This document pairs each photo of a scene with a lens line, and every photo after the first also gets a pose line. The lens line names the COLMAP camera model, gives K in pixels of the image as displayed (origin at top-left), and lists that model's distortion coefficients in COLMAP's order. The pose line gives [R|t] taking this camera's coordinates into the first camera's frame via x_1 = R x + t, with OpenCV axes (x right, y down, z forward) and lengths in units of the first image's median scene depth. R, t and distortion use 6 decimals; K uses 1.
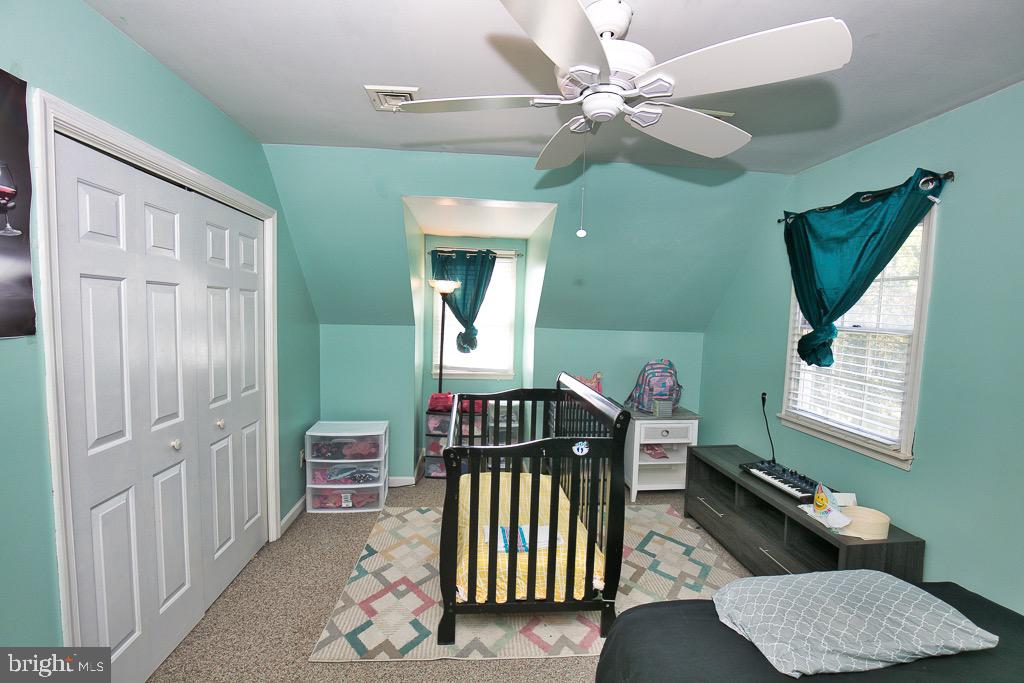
lens RADIAL K [[472.2, 0, 513.7], [0, 472.2, 344.5], [0, 0, 1]] dist [-0.031518, 0.005241]
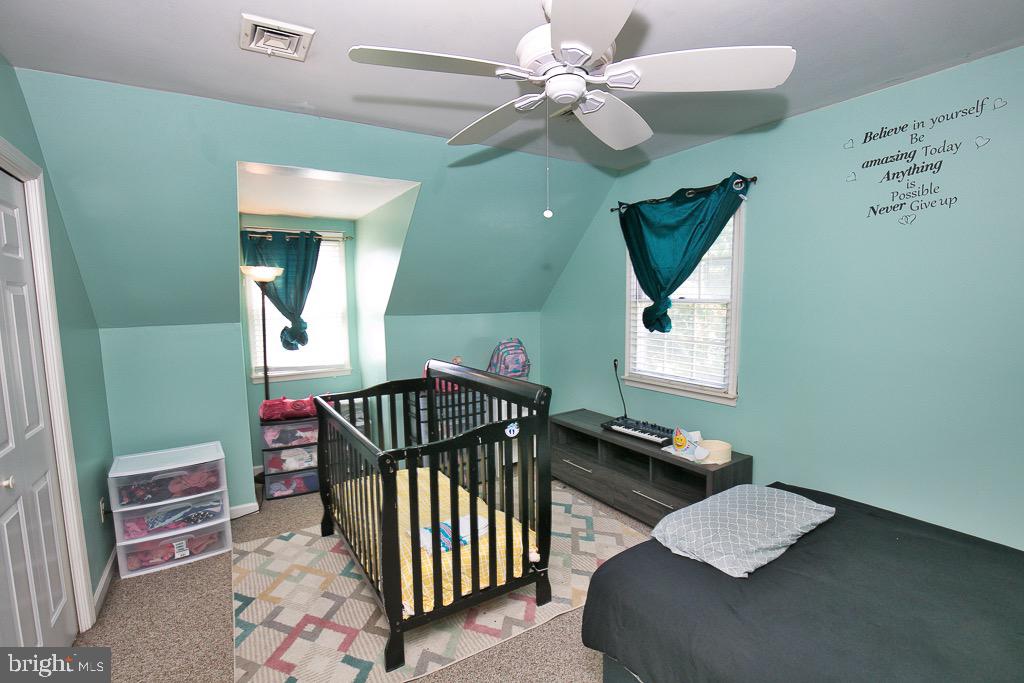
lens RADIAL K [[472.2, 0, 515.2], [0, 472.2, 345.2], [0, 0, 1]] dist [-0.031518, 0.005241]
pose [[0.891044, -0.086426, 0.445614, -0.210817], [0.072391, 0.996198, 0.048459, -0.006095], [-0.448108, -0.010920, 0.893913, 0.072121]]
